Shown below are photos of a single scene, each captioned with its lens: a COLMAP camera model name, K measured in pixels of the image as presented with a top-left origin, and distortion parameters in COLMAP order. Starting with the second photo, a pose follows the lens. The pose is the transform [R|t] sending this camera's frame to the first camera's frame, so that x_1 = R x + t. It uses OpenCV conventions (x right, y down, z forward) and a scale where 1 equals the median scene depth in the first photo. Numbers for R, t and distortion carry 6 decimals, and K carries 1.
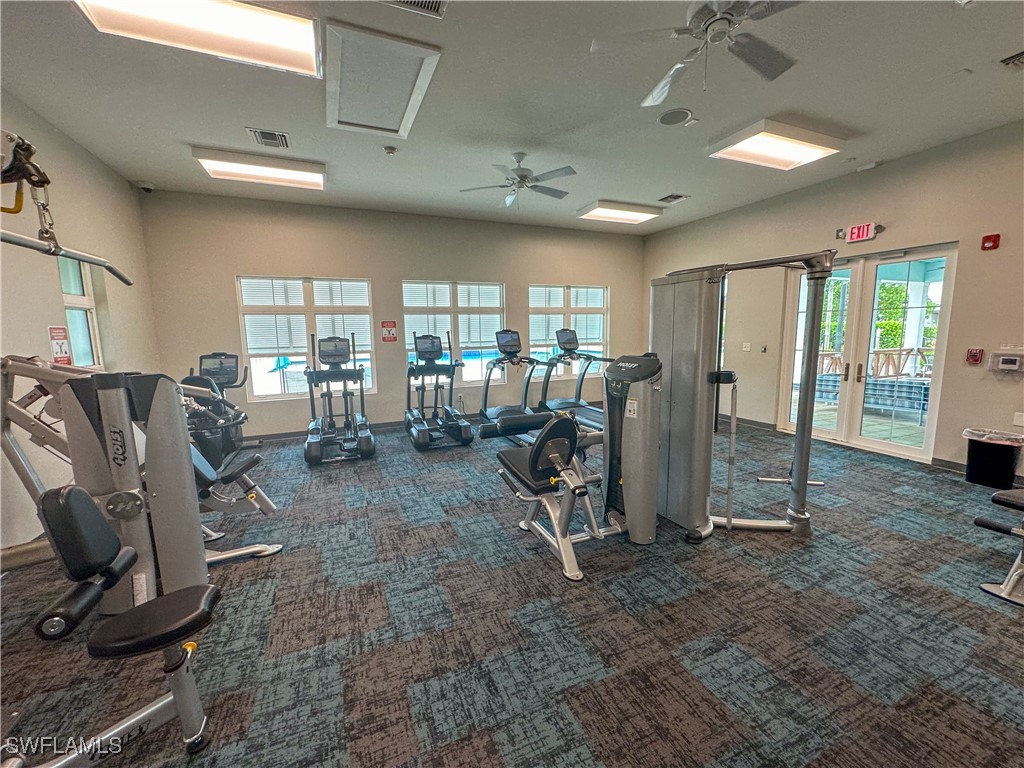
lens RADIAL K [[409.9, 0, 511.3], [0, 409.9, 383.8], [0, 0, 1]] dist [0.000865, -0.000143]
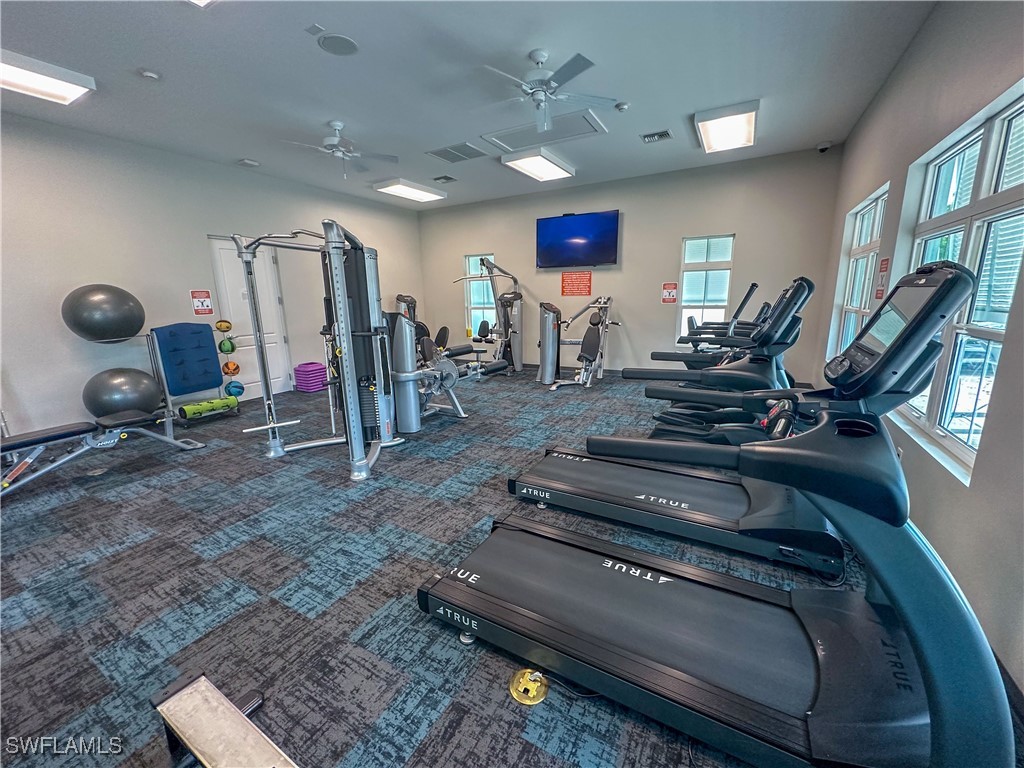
lens RADIAL K [[409.9, 0, 511.3], [0, 409.9, 383.8], [0, 0, 1]] dist [0.000865, -0.000143]
pose [[-0.799311, 0.159358, -0.579402, 0.610435], [-0.044437, 0.945881, 0.321456, -0.227848], [0.599273, 0.282690, -0.748972, 1.750872]]
